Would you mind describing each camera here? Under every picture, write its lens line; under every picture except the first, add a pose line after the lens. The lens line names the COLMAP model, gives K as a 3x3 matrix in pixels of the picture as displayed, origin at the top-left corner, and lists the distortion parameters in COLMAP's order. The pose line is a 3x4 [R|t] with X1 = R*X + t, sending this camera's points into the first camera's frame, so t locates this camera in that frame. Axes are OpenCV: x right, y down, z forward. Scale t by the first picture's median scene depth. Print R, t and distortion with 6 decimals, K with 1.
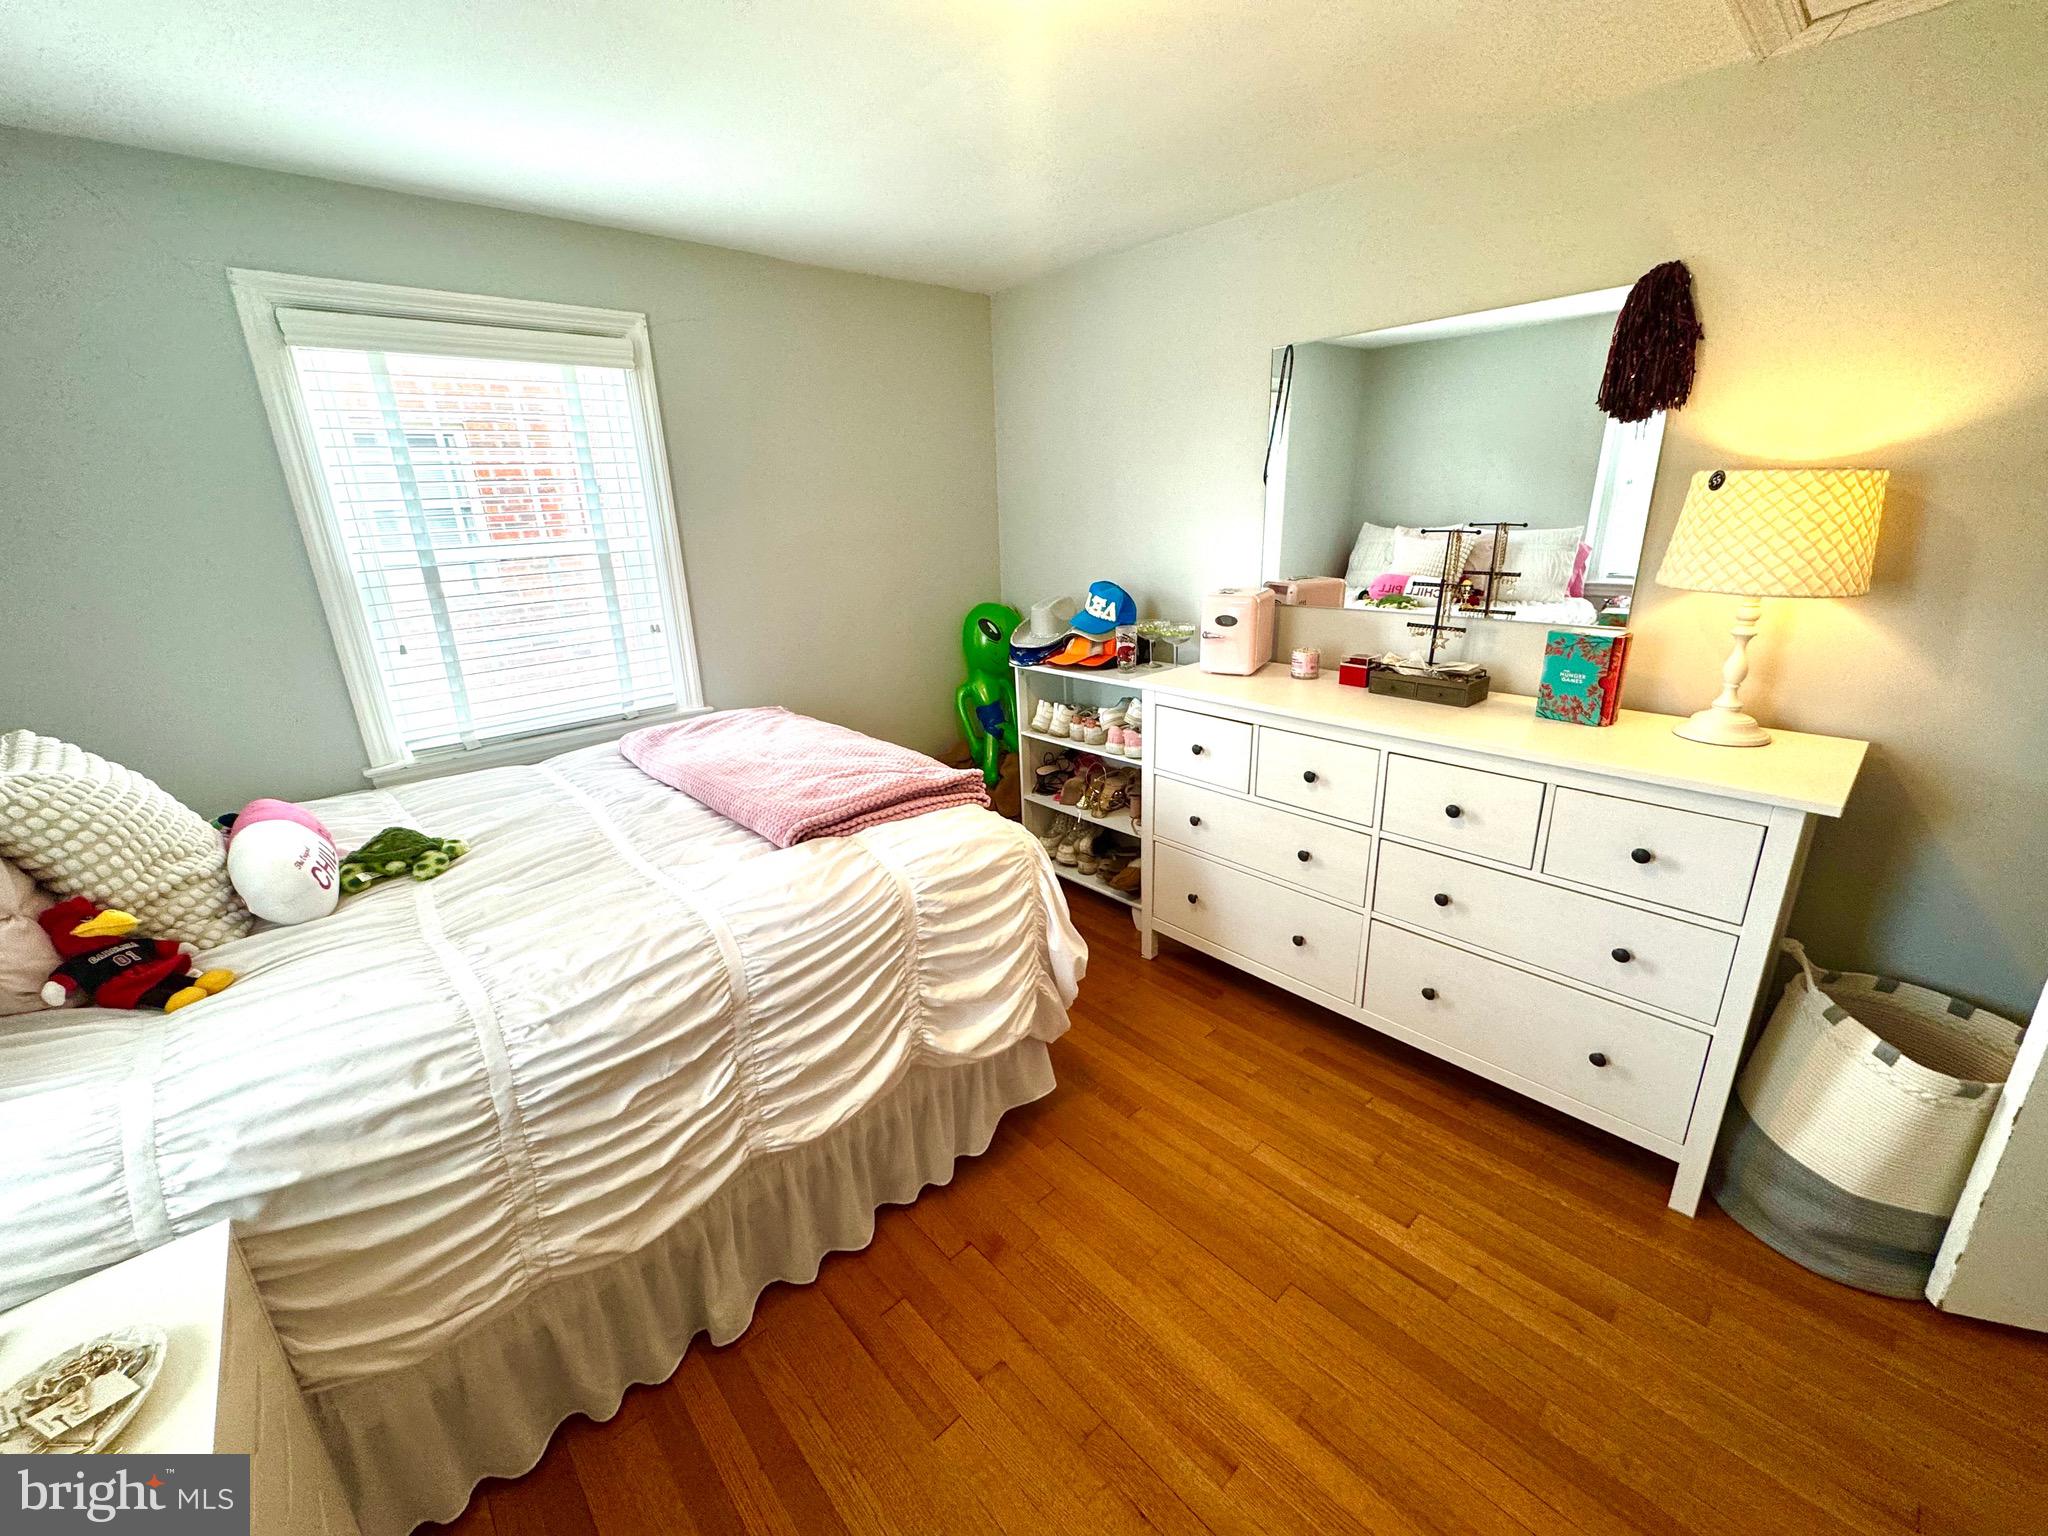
lens RADIAL K [[818.5, 0, 1020.9], [0, 818.5, 764.6], [0, 0, 1]] dist [0.000273, -0.000057]
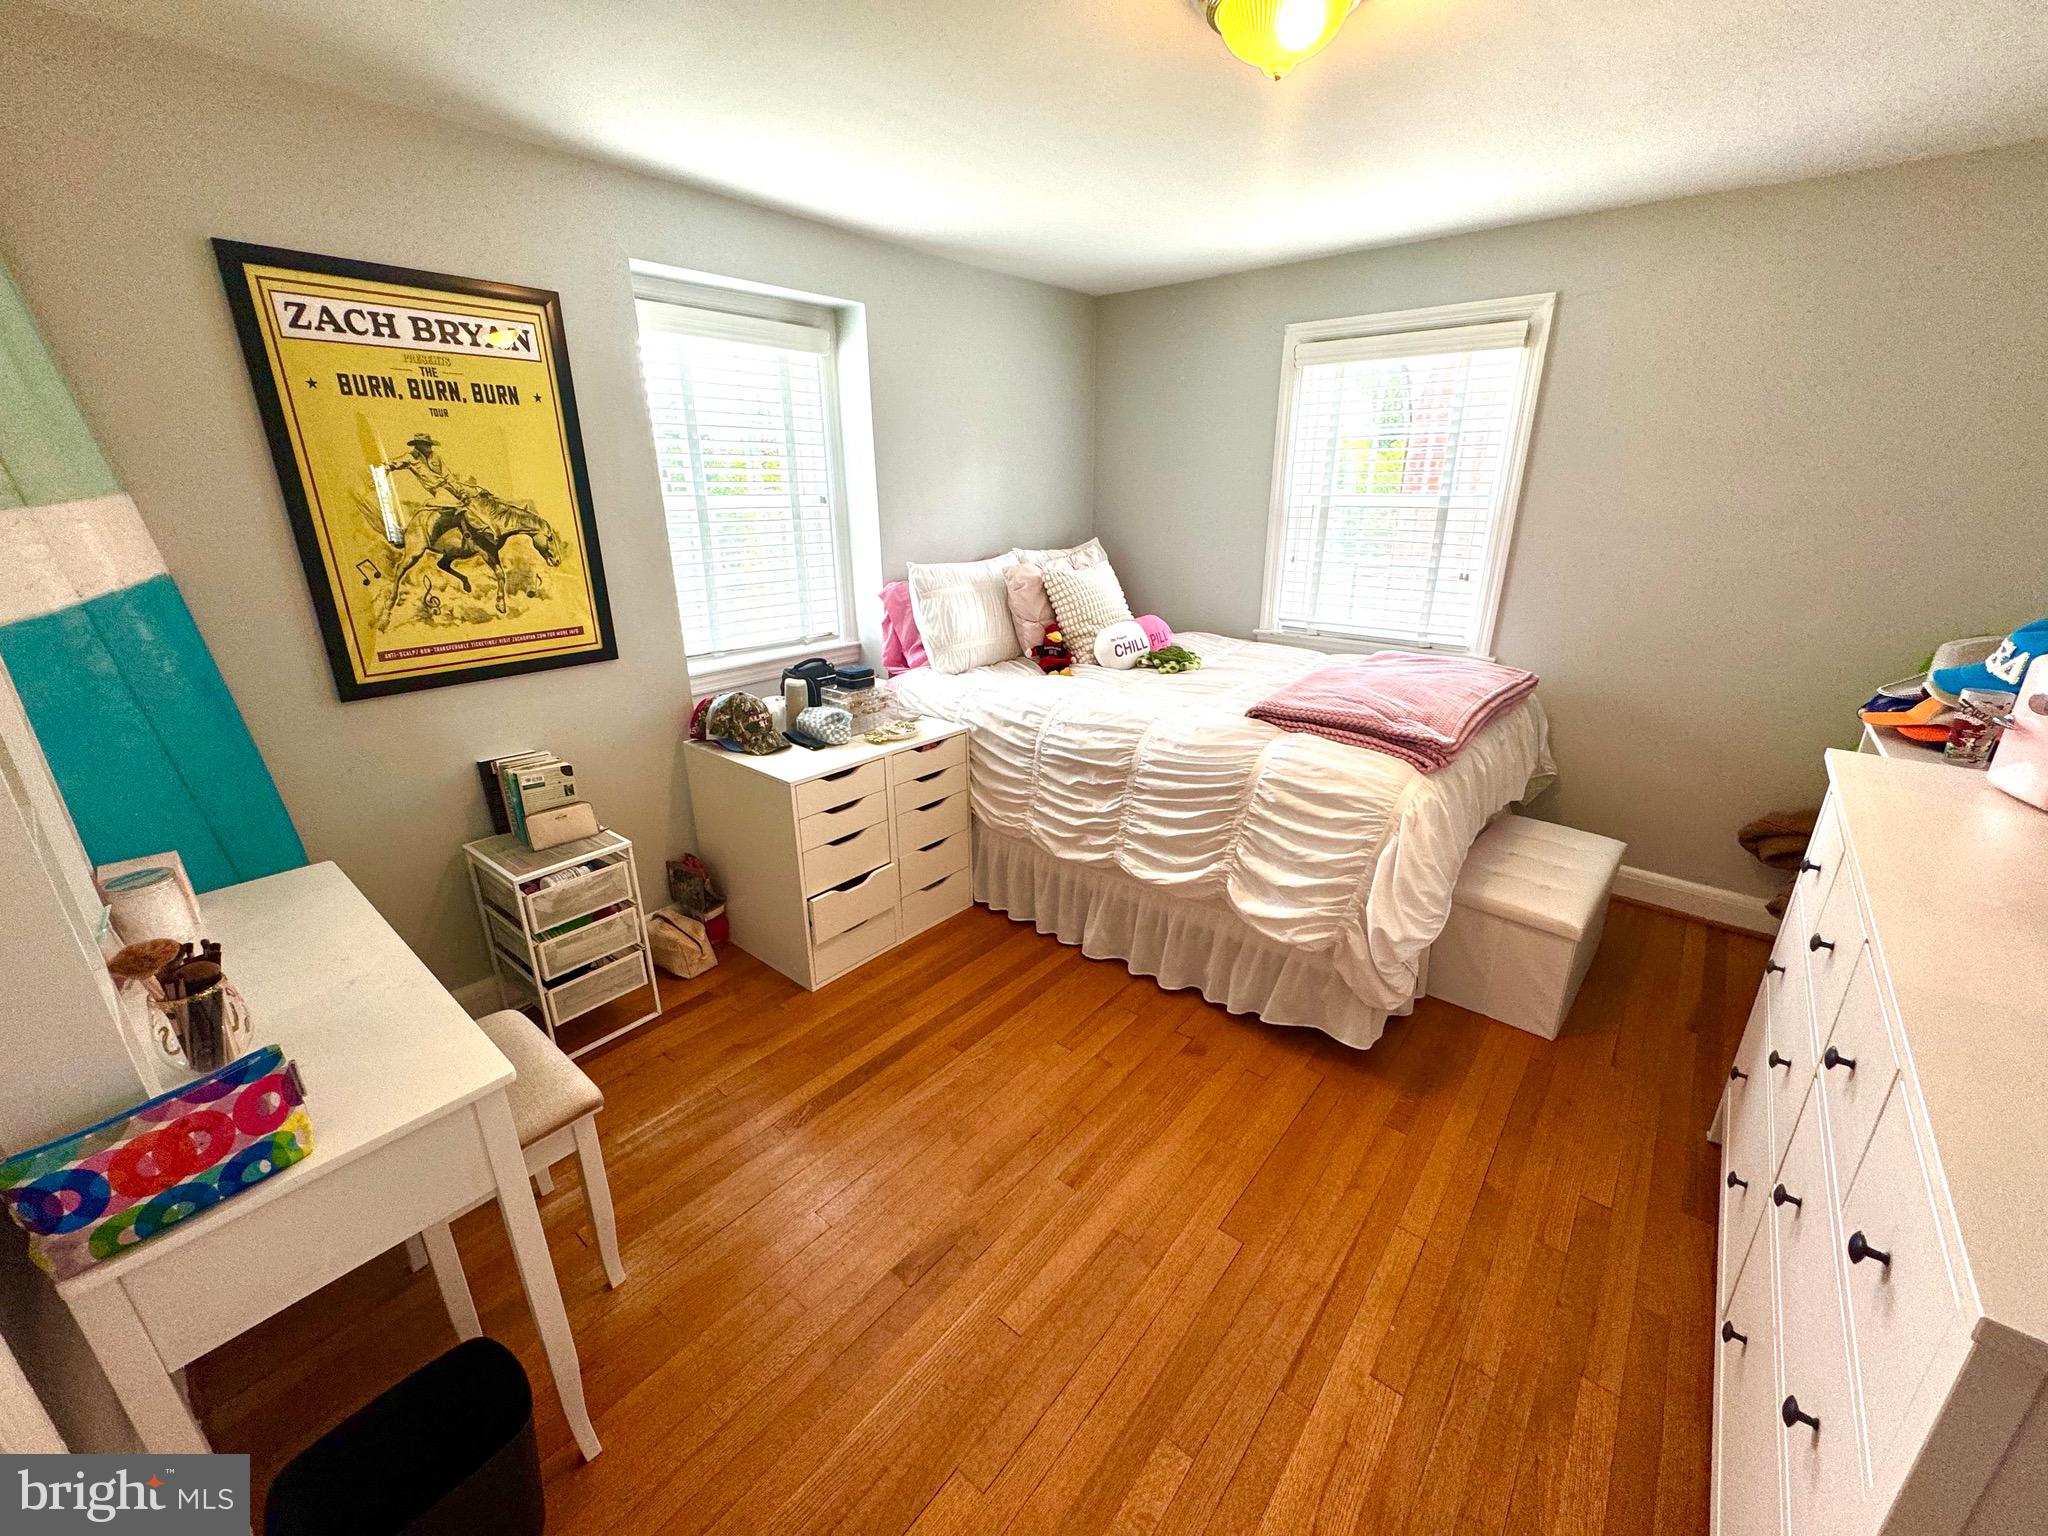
lens RADIAL K [[818.5, 0, 1021.2], [0, 818.5, 764.9], [0, 0, 1]] dist [0.000273, -0.000057]
pose [[0.134109, 0.357513, -0.924229, 1.101070], [-0.309618, 0.901080, 0.303632, -0.148218], [0.941356, 0.245438, 0.231535, 0.370618]]
